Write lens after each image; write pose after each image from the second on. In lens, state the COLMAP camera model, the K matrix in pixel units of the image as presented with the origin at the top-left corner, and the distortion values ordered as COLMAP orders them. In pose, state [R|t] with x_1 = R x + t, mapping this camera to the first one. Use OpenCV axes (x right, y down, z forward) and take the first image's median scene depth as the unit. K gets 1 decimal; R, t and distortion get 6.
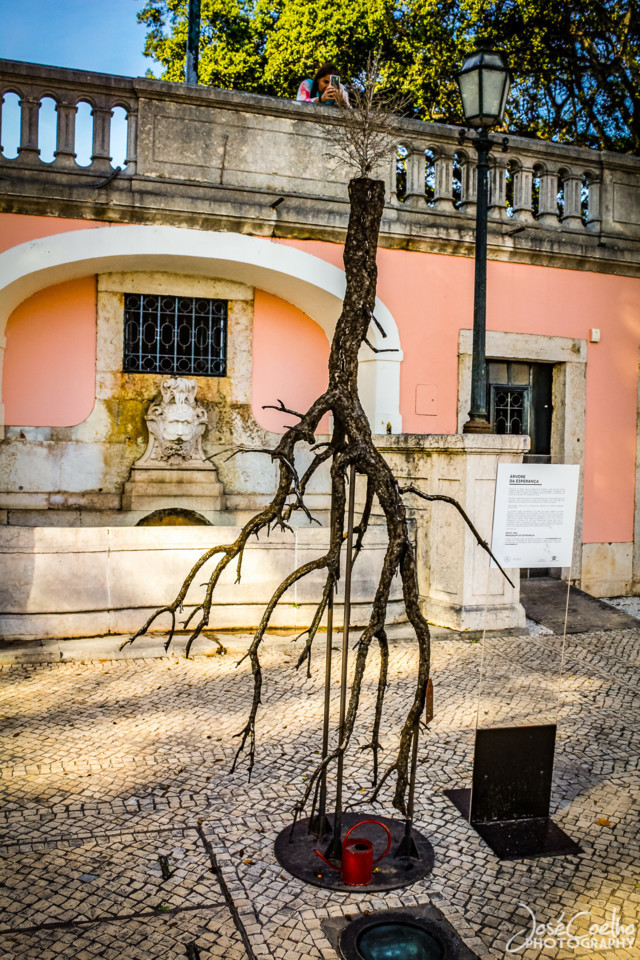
lens RADIAL K [[914.7, 0, 321.2], [0, 914.7, 481.6], [0, 0, 1]] dist [0.003209, 0.000000]
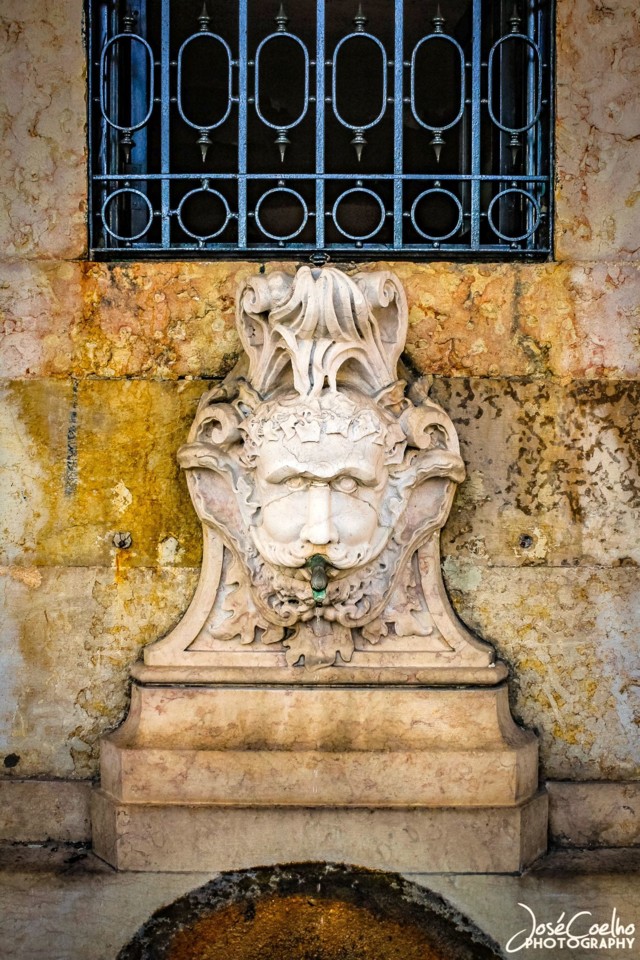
lens RADIAL K [[1241.8, 0, 319.8], [0, 1241.8, 480.9], [0, 0, 1]] dist [-0.087223, 0.000000]
pose [[0.941768, 0.006112, -0.336208, -0.057938], [0.002675, 0.999667, 0.025667, -0.071201], [0.336253, -0.025072, 0.941438, 0.720376]]
